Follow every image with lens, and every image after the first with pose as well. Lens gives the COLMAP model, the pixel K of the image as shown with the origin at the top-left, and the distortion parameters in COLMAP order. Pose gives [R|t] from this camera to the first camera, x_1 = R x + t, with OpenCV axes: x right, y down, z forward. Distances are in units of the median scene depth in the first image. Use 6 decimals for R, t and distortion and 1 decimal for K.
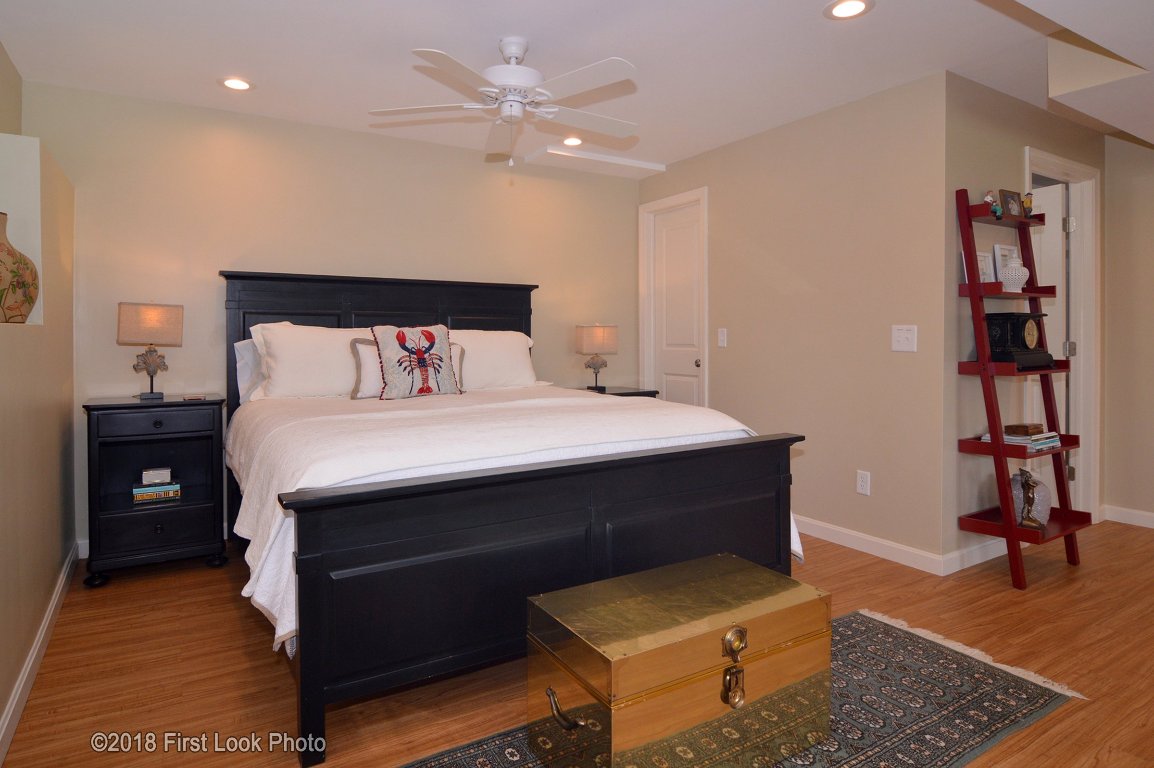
lens RADIAL K [[693.6, 0, 579.5], [0, 693.6, 355.1], [0, 0, 1]] dist [-0.003924, -0.003208]
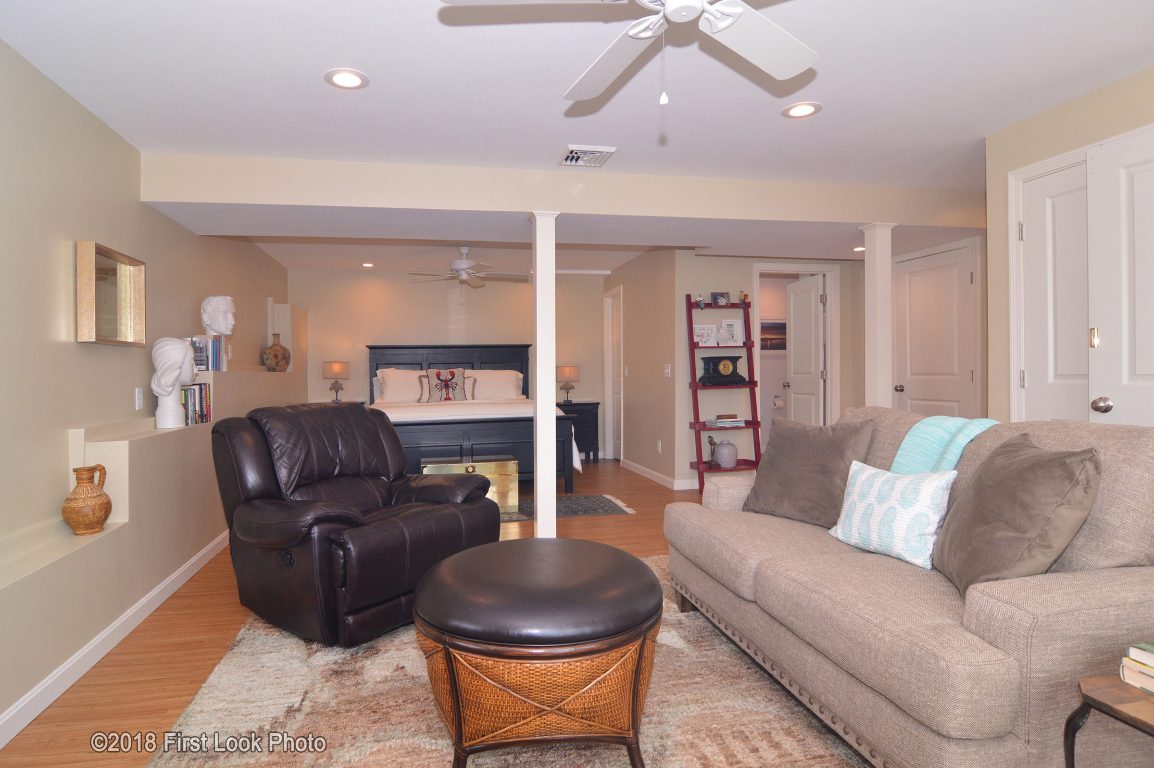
lens RADIAL K [[643.4, 0, 577.0], [0, 643.4, 384.0], [0, 0, 1]] dist [-0.000049, -0.000060]
pose [[0.957810, -0.011606, -0.287169, 0.728145], [0.009499, 0.999917, -0.008730, 0.026379], [0.287246, 0.005633, 0.957840, -0.786574]]
